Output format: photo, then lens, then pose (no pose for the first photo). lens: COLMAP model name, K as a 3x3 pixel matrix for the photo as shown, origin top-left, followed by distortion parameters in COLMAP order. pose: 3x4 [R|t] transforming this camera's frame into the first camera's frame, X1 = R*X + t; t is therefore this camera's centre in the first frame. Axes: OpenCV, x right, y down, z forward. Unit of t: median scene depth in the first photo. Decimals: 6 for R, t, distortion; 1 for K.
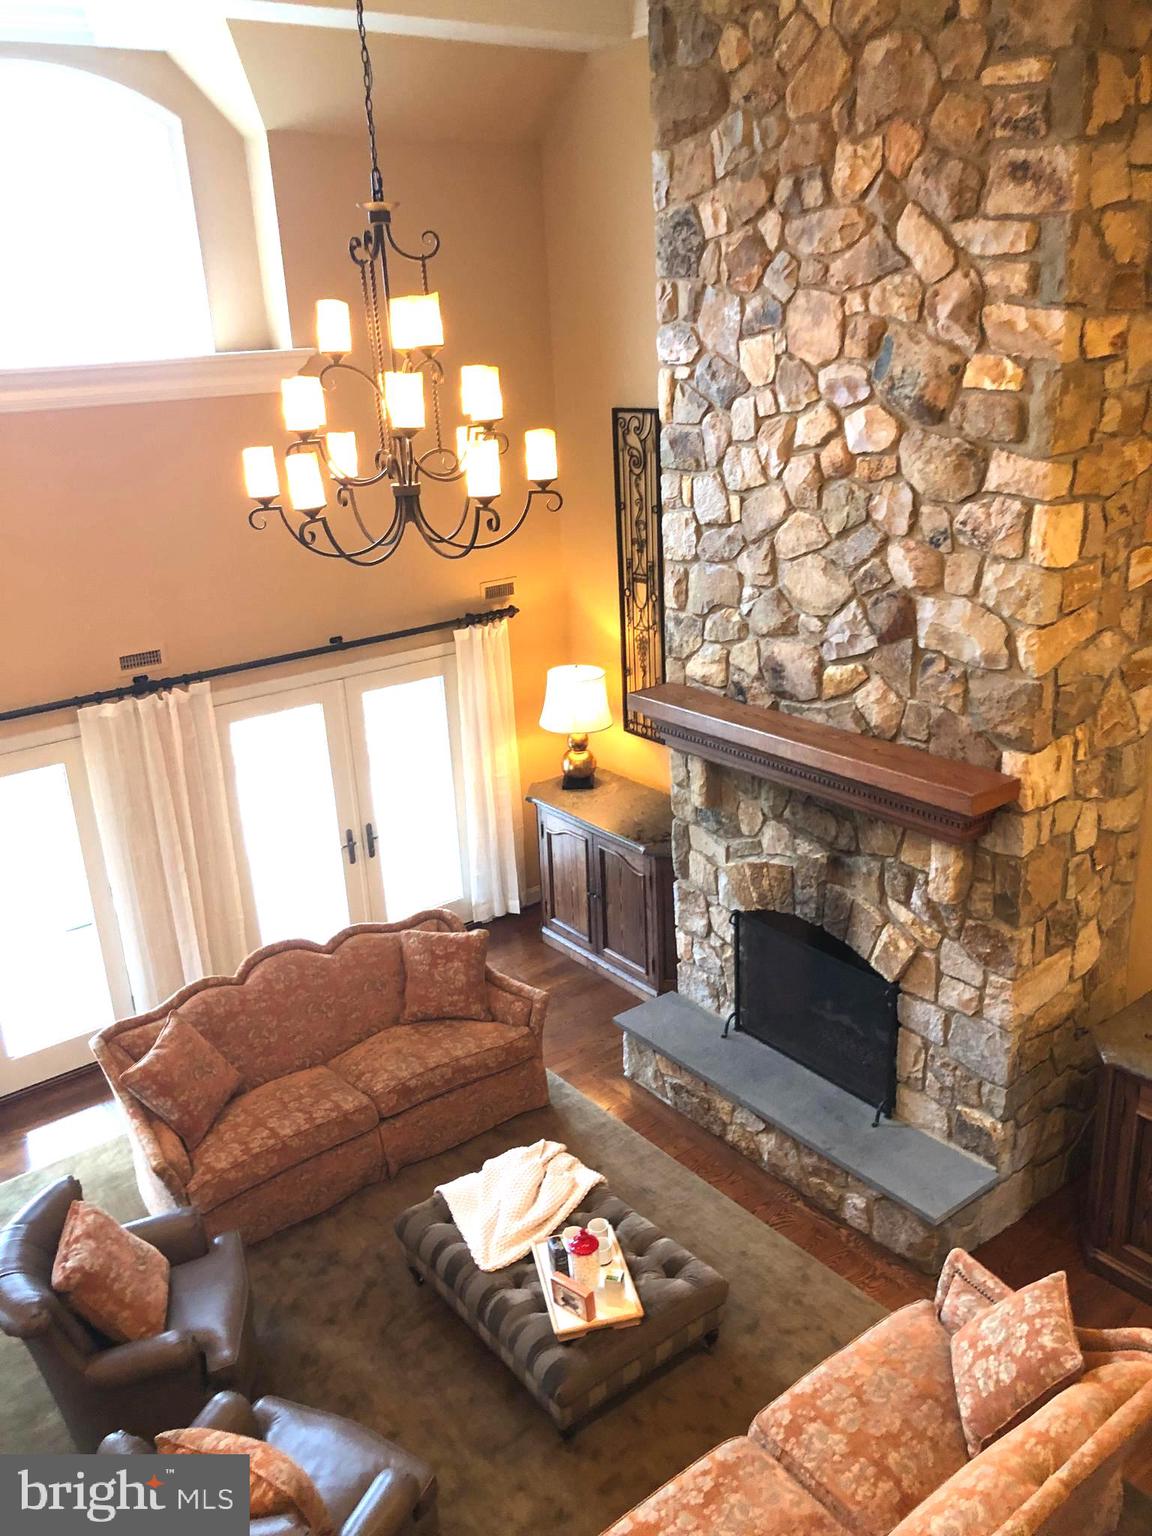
lens RADIAL K [[1275.8, 0, 576.0], [0, 1275.8, 768.0], [0, 0, 1]] dist [0.068916, -0.099431]
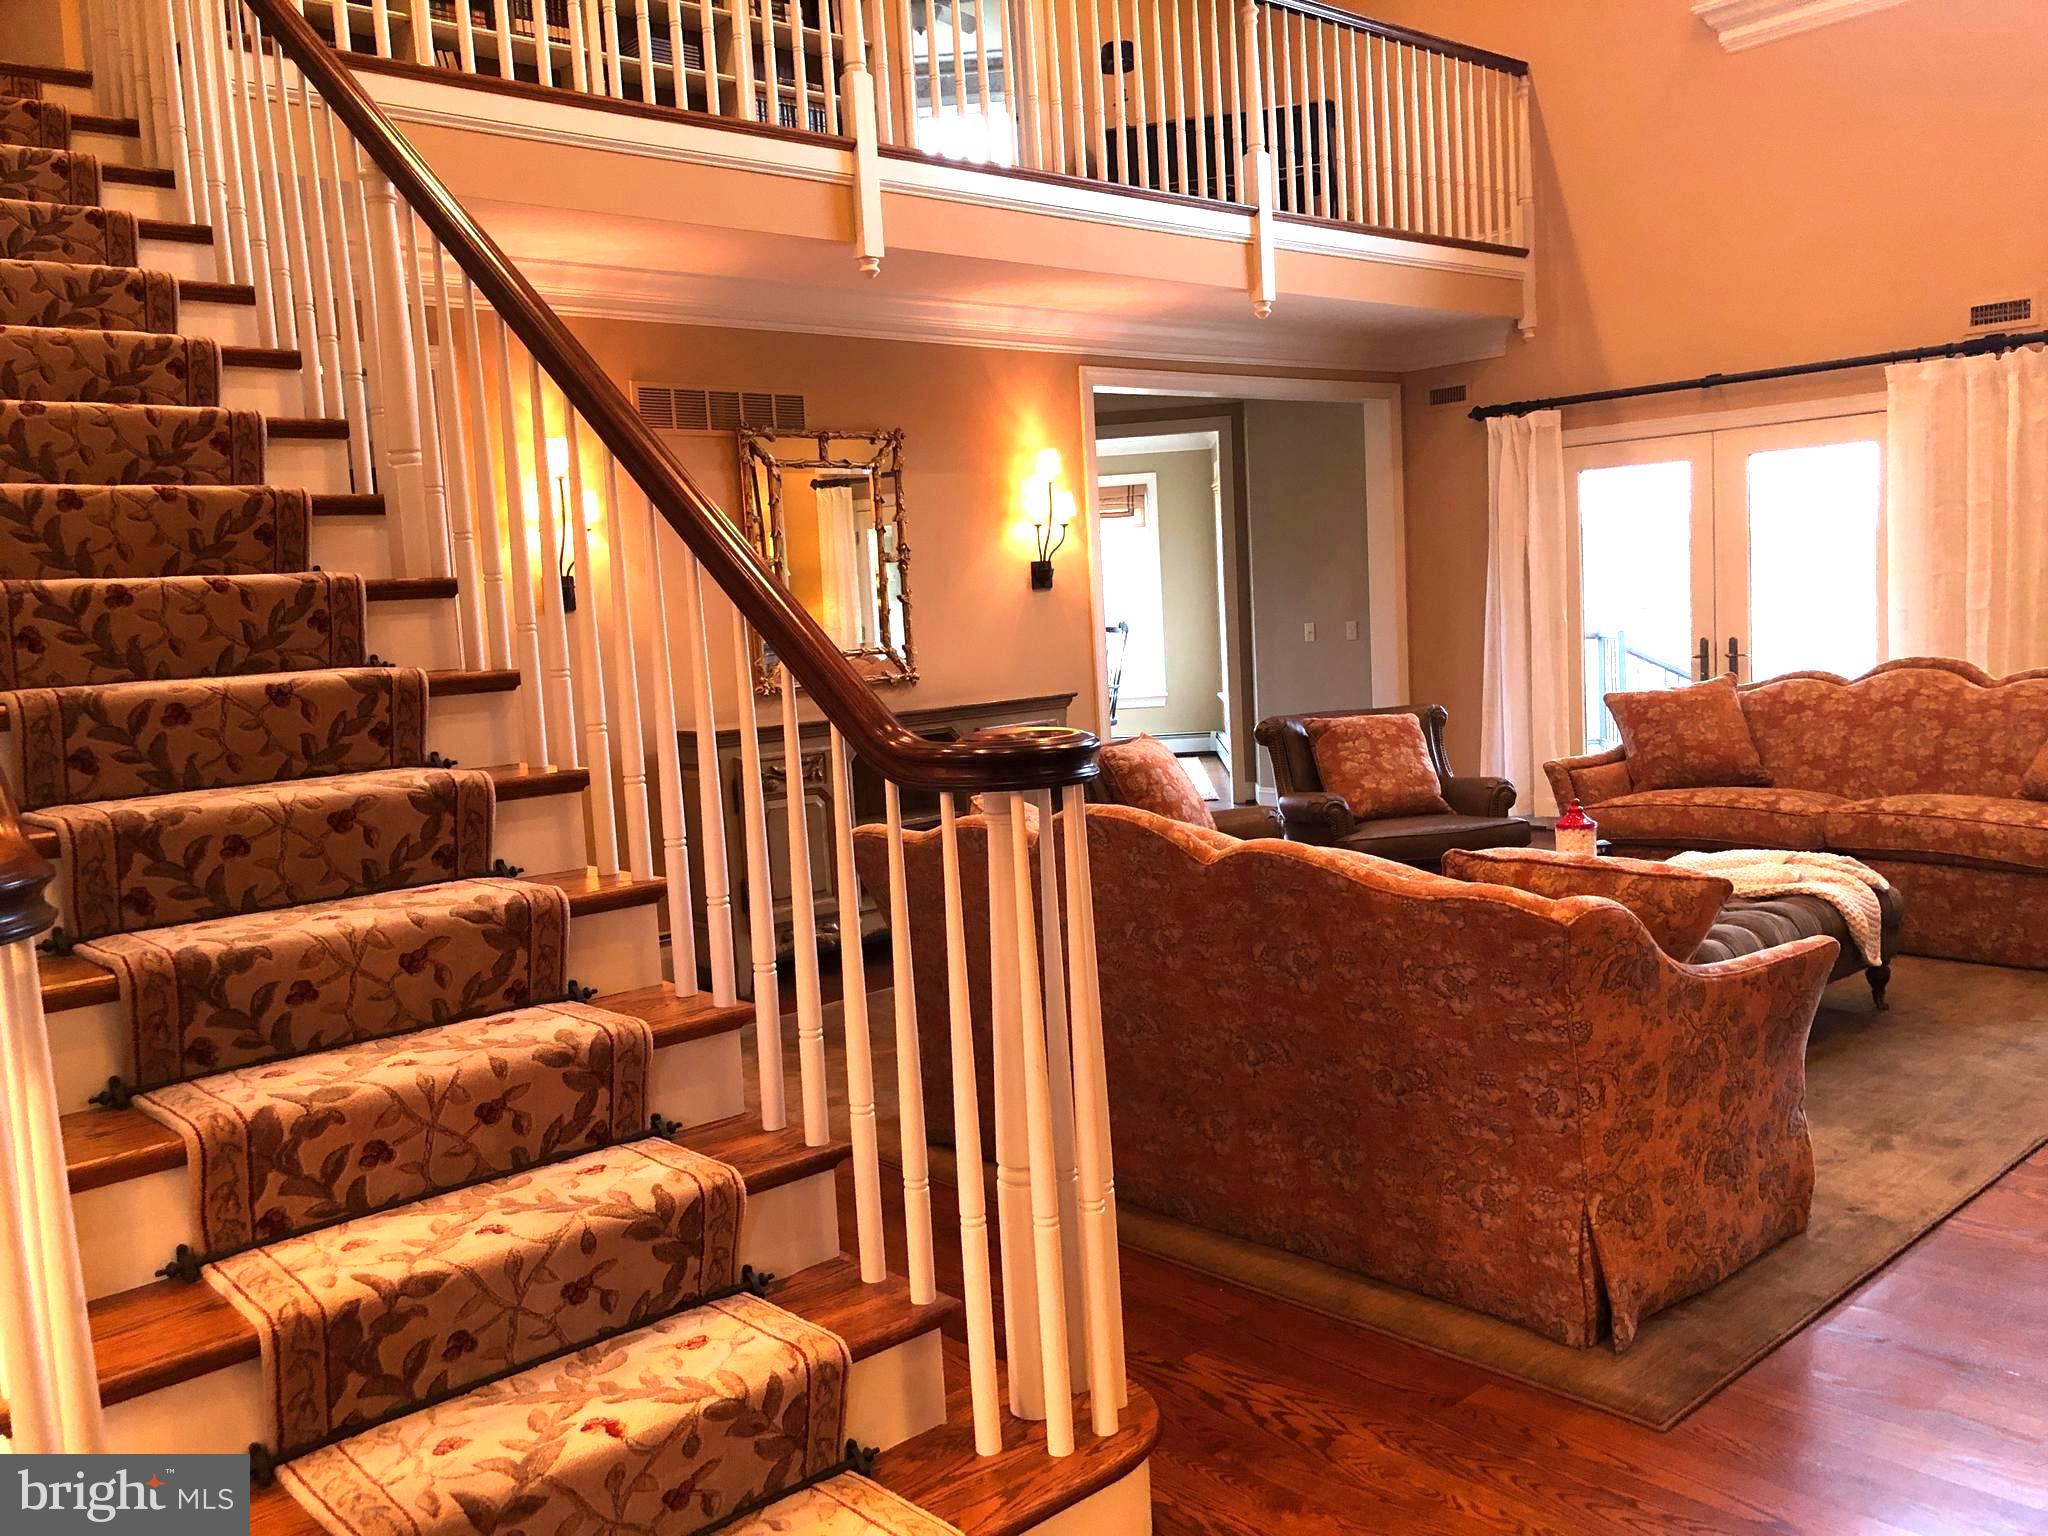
lens RADIAL K [[1701.0, 0, 1024.0], [0, 1701.0, 768.0], [0, 0, 1]] dist [0.068916, -0.099431]
pose [[0.095142, 0.146568, -0.984614, 0.654797], [-0.288753, 0.950639, 0.113609, 0.225640], [0.952665, 0.273501, 0.132768, 0.395079]]
